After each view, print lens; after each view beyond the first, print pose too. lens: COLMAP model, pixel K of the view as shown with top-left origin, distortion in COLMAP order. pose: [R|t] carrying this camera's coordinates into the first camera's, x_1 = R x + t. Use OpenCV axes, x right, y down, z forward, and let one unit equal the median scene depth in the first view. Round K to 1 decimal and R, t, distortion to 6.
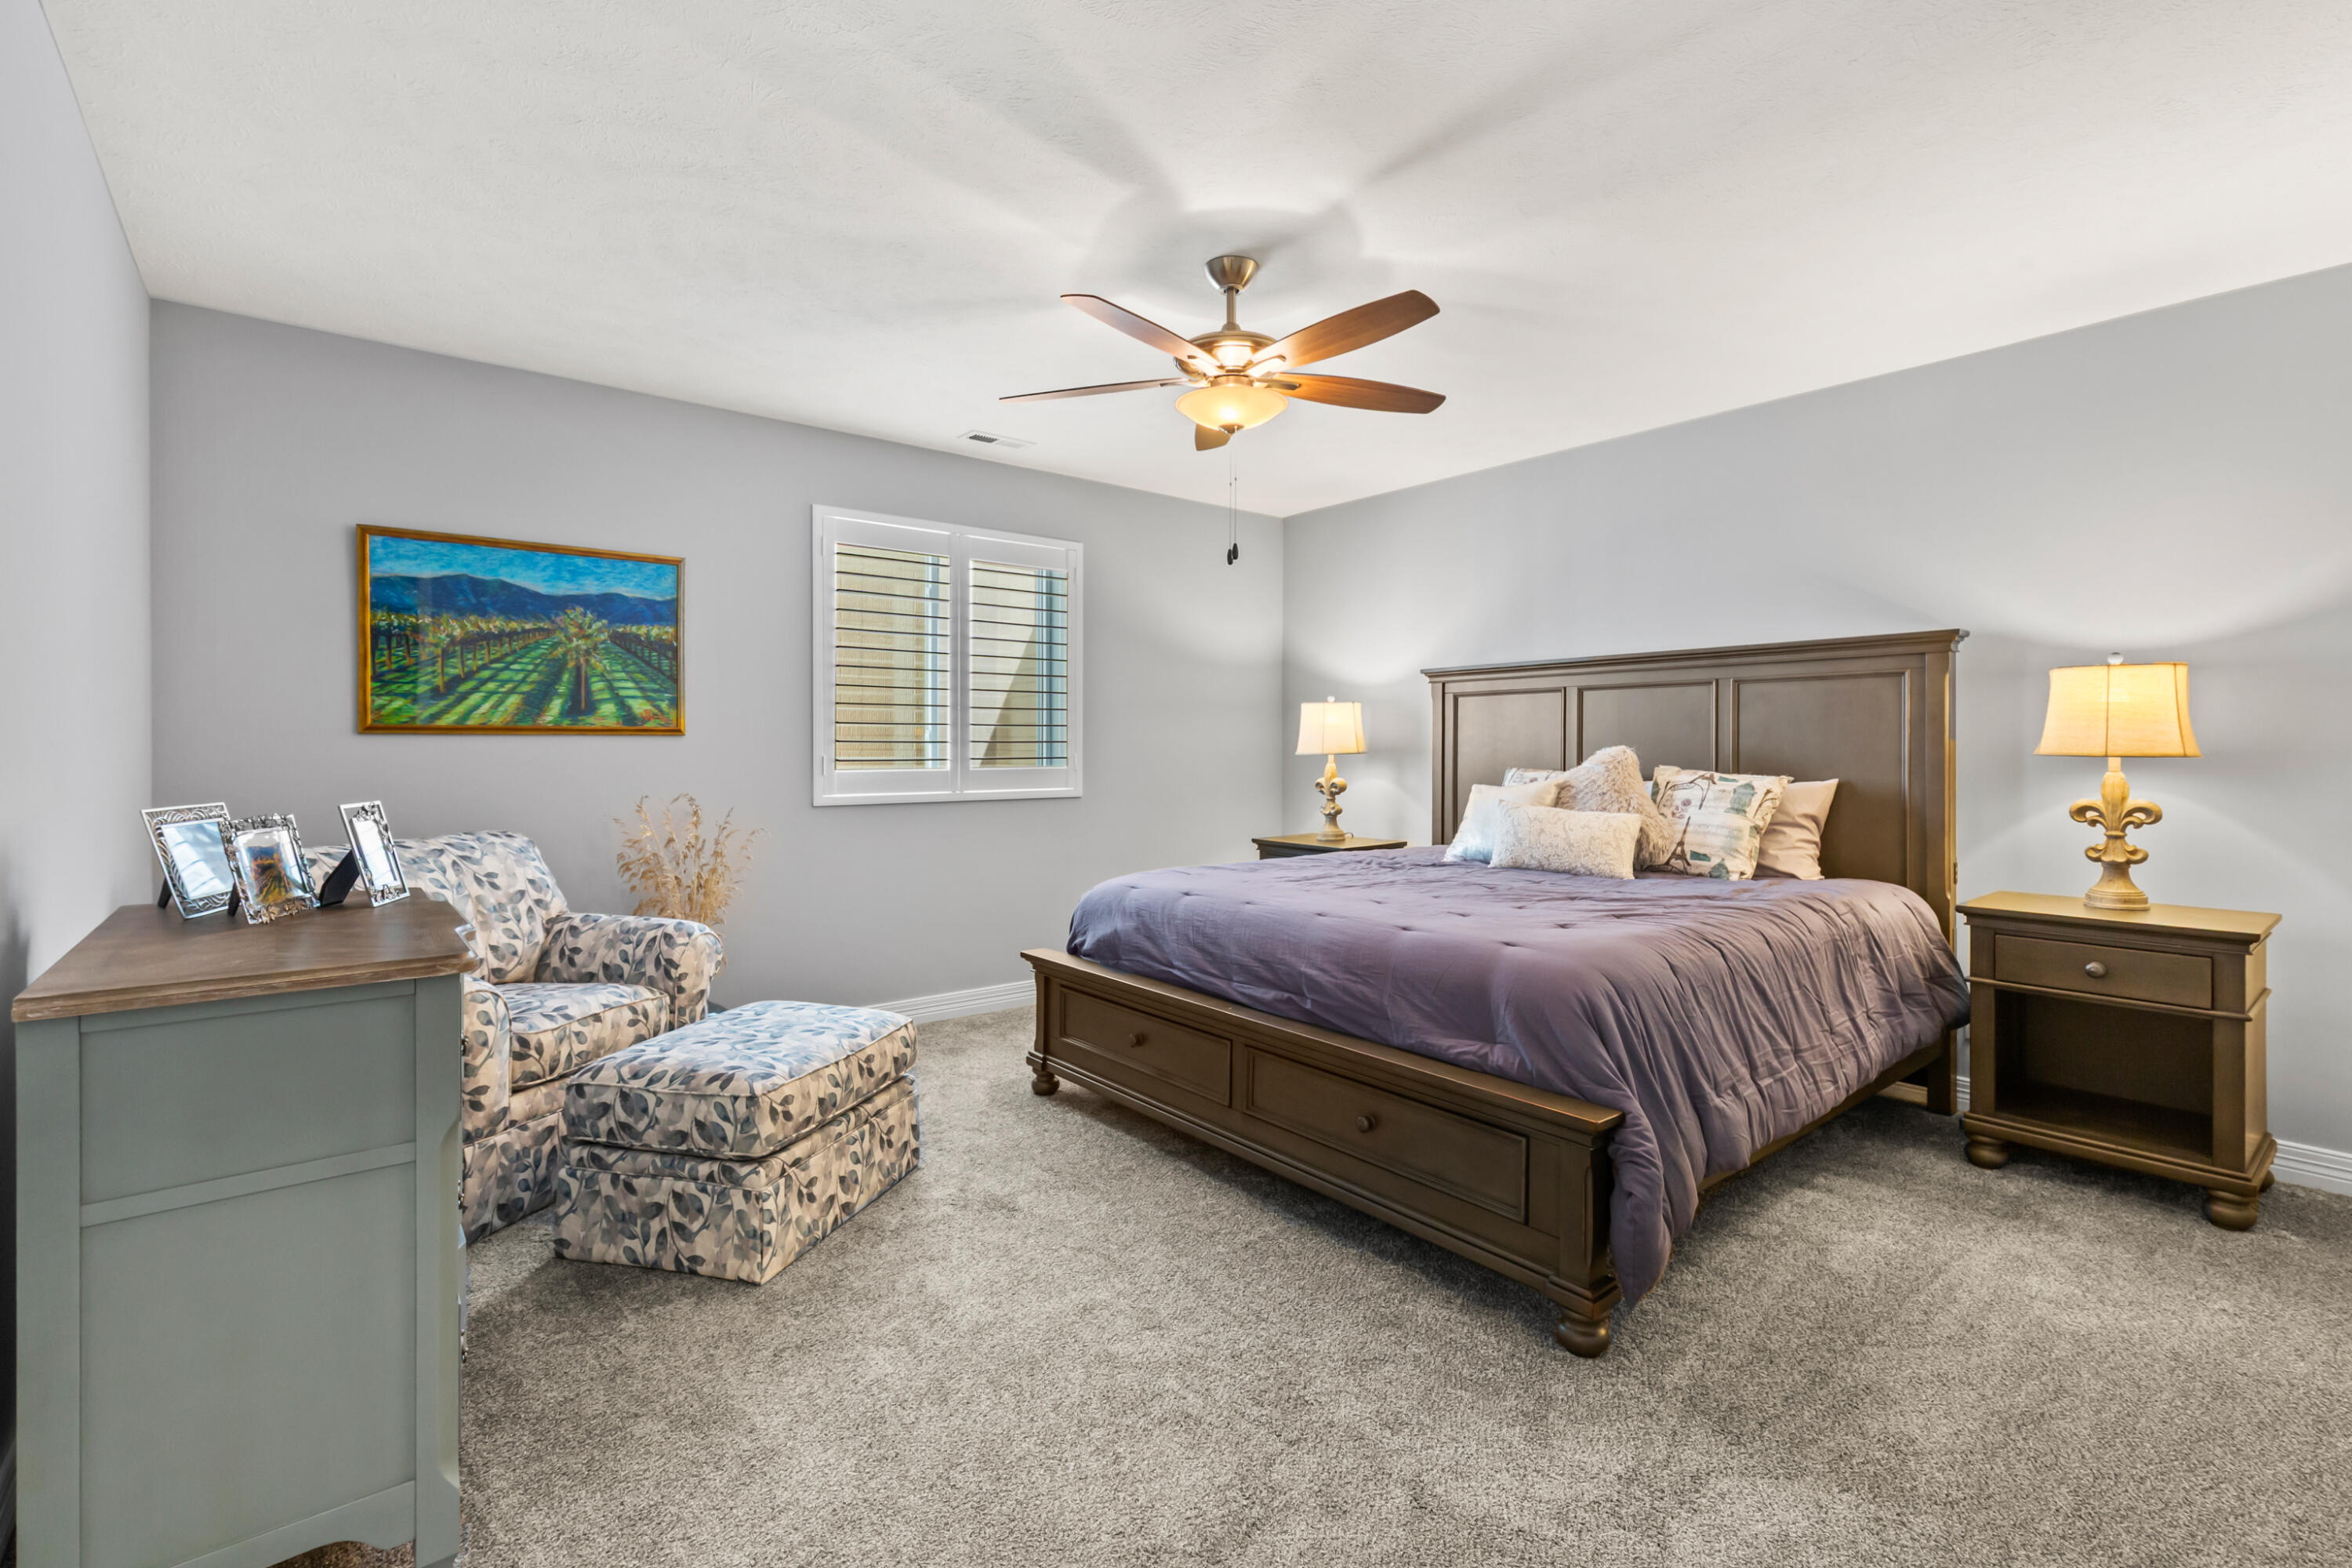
lens RADIAL K [[1072.9, 0, 1193.3], [0, 1072.9, 743.4], [0, 0, 1]] dist [0.004078, 0.000053]
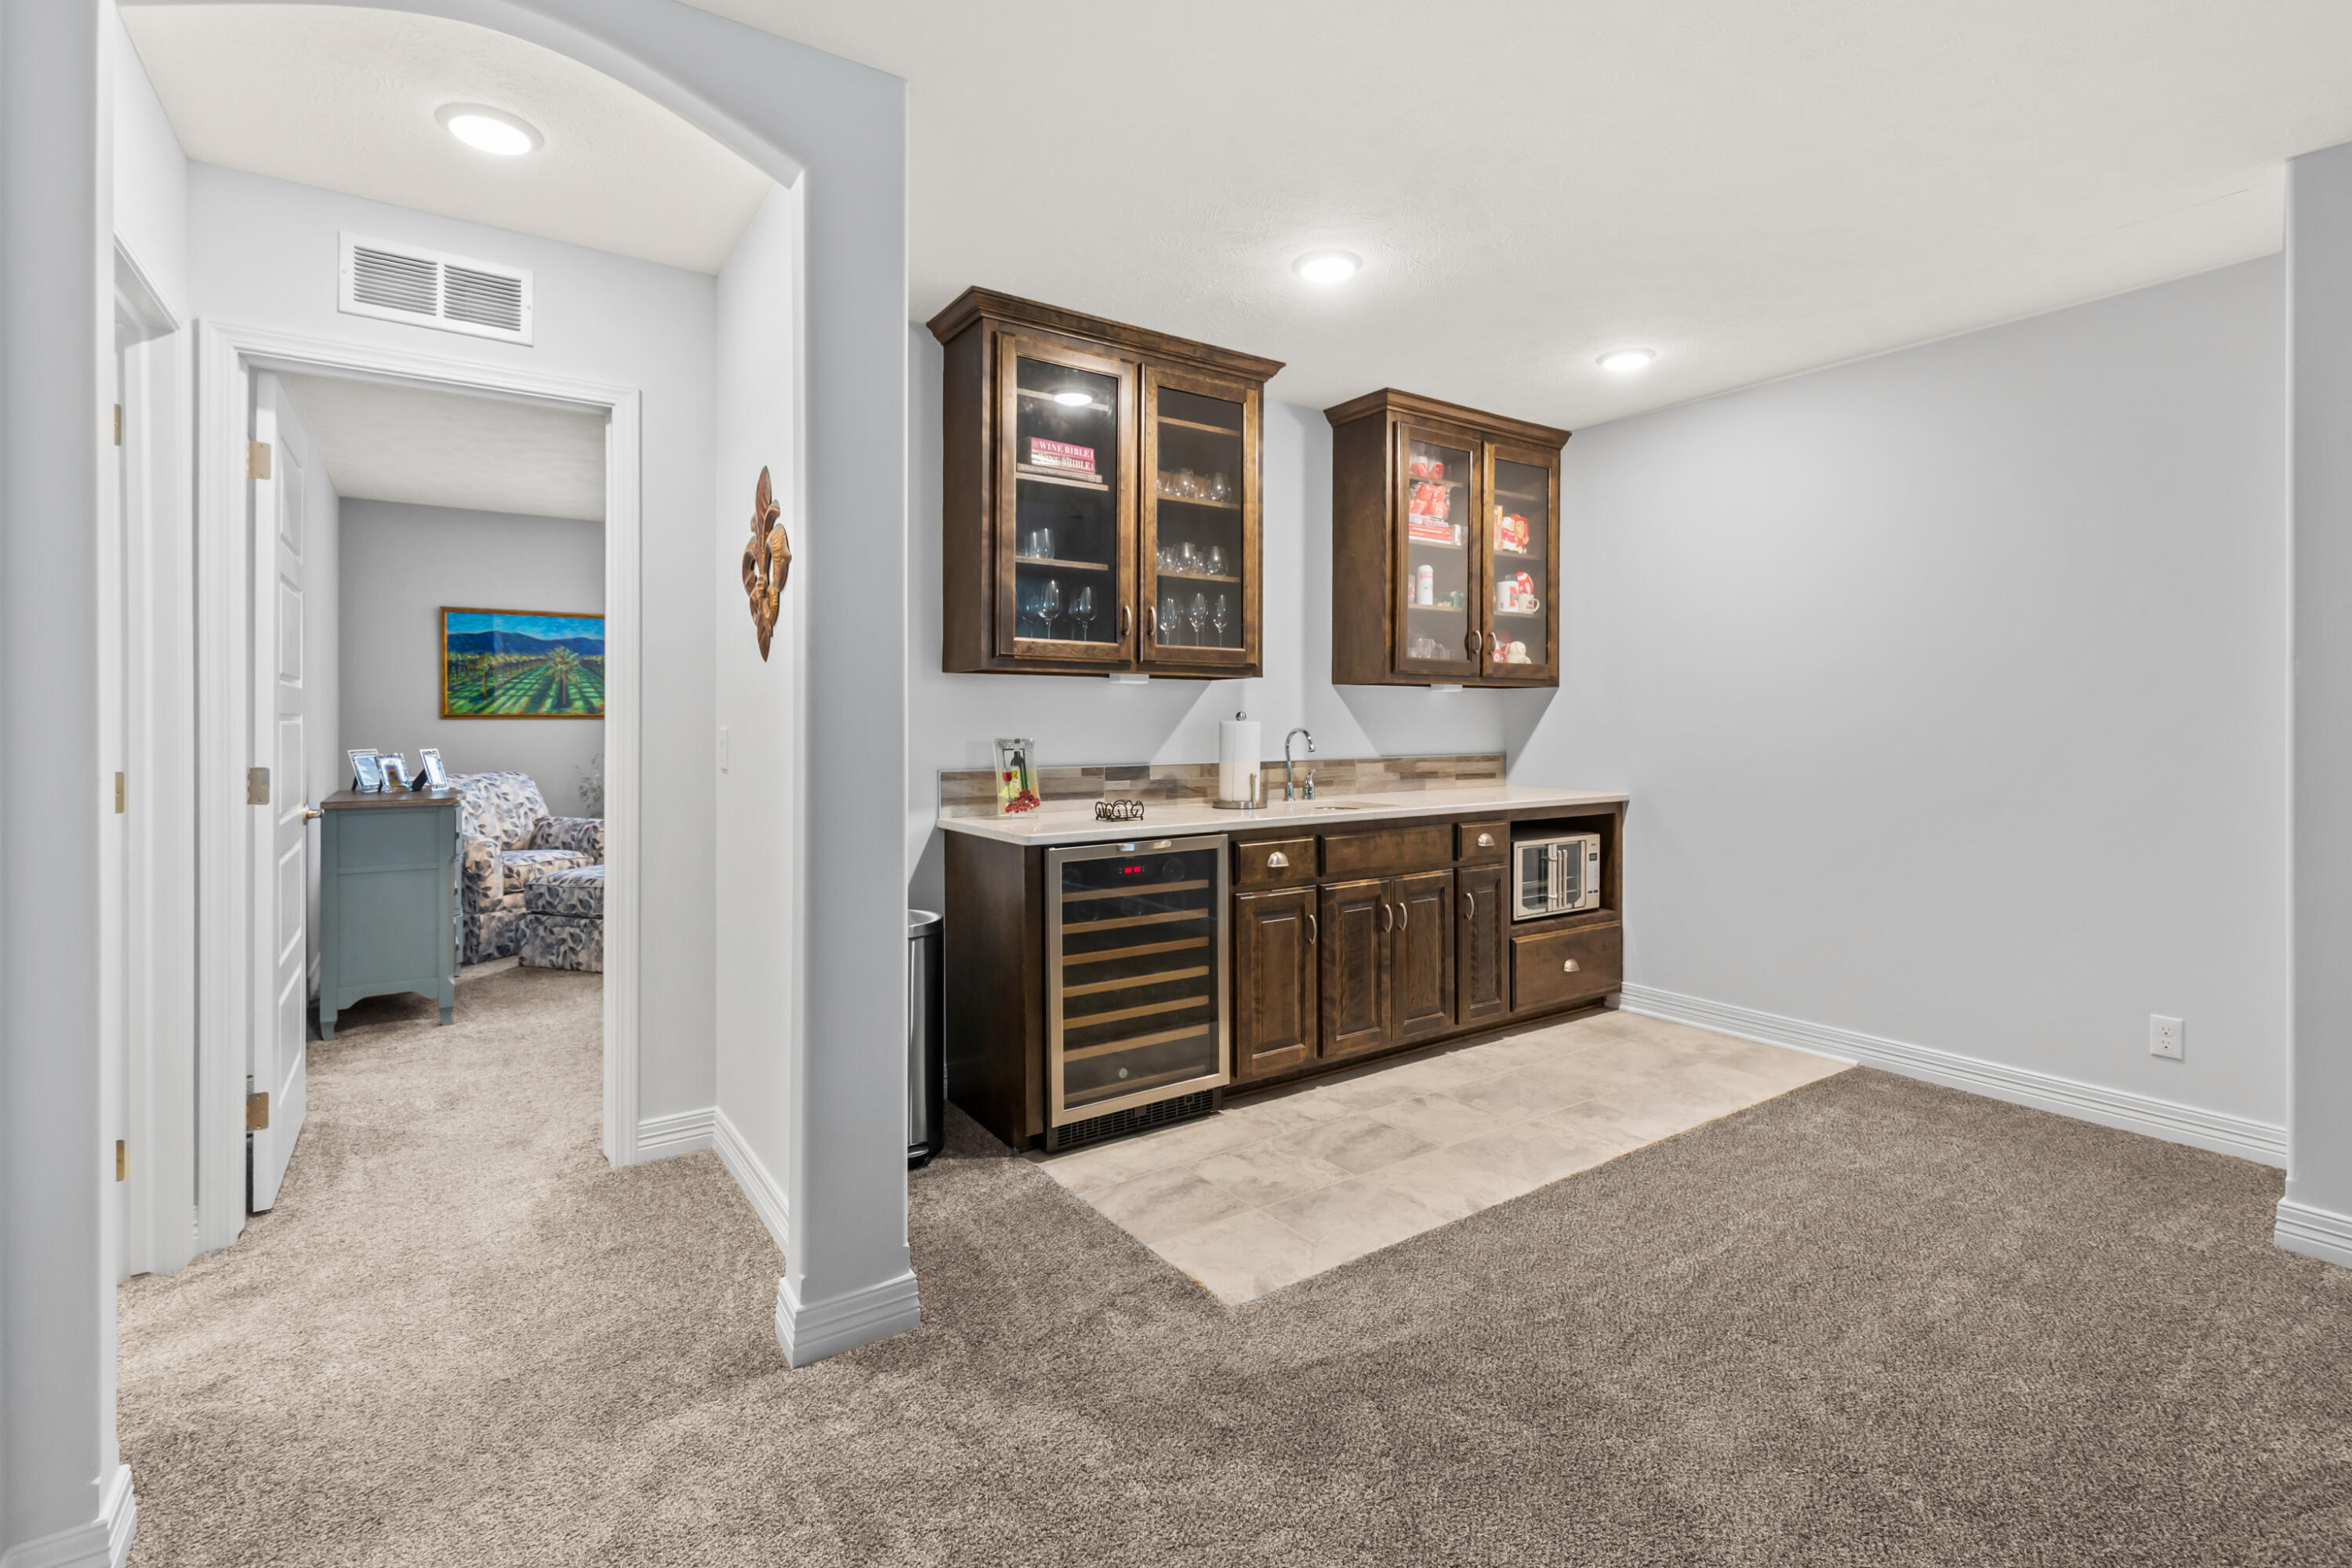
lens RADIAL K [[1067.2, 0, 1189.9], [0, 1067.2, 713.0], [0, 0, 1]] dist [0.002211, -0.000737]
pose [[0.997238, -0.001275, -0.074259, 0.721549], [0.000742, 0.999974, -0.007204, -0.005578], [0.074266, 0.007129, 0.997213, -0.824166]]
